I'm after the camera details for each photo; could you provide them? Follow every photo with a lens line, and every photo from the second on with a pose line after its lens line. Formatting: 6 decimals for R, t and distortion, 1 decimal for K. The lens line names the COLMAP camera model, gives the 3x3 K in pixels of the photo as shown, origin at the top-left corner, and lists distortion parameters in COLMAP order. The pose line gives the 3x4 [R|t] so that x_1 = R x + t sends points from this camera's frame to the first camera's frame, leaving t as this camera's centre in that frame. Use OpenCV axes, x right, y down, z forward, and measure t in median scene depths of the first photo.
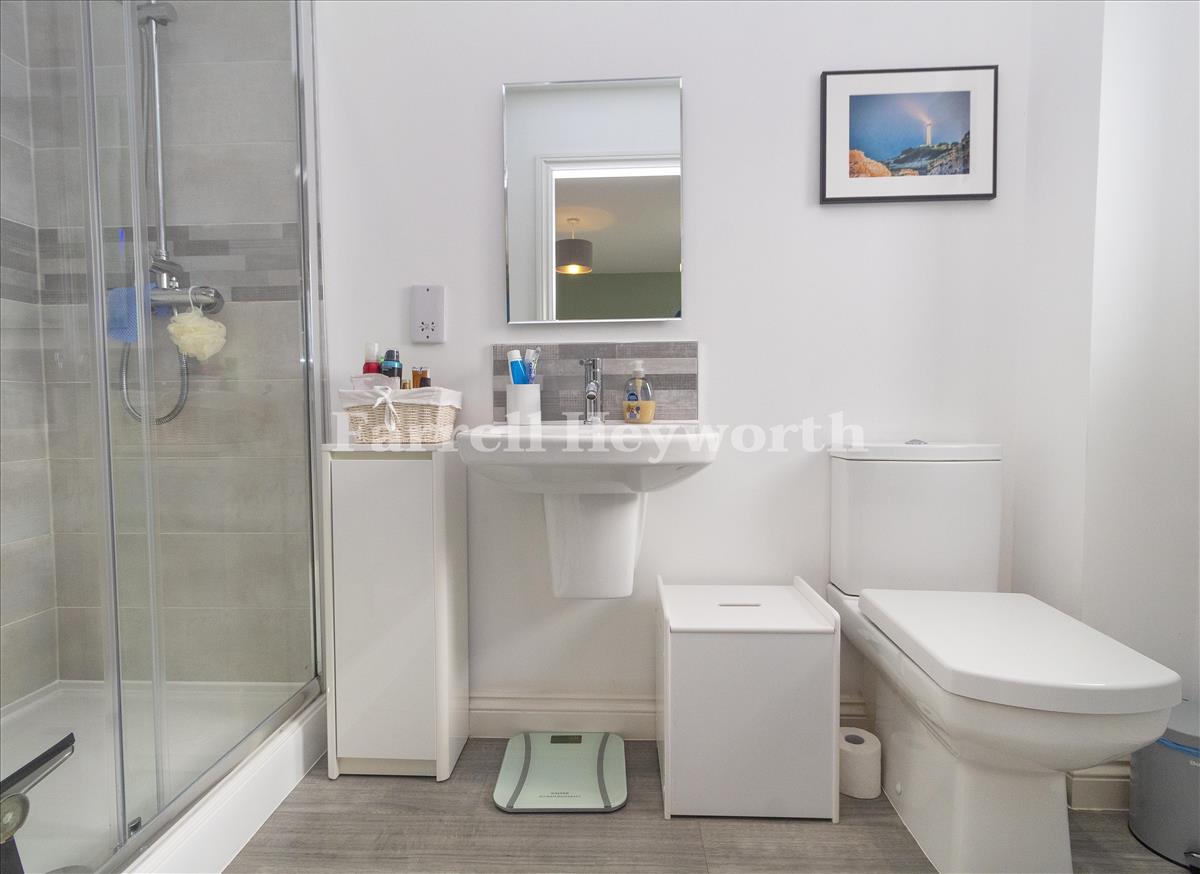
lens RADIAL K [[570.4, 0, 600.0], [0, 570.4, 437.0], [0, 0, 1]] dist [0.027053, -0.000204]
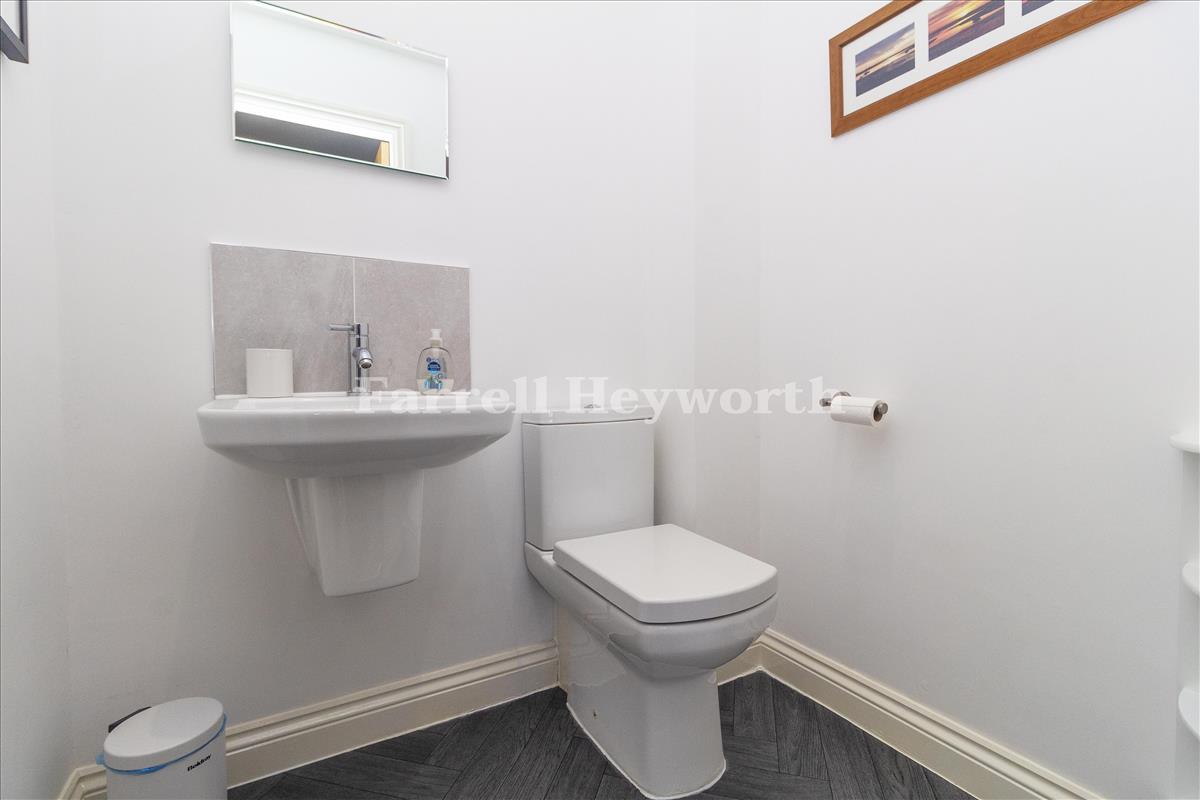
lens RADIAL K [[560.9, 0, 597.5], [0, 560.9, 382.9], [0, 0, 1]] dist [-0.000836, 0.011824]
pose [[0.844664, 0.007944, 0.535238, -0.170352], [0.018082, 0.998896, -0.043360, 0.002875], [-0.534992, 0.046303, 0.843588, 0.044621]]
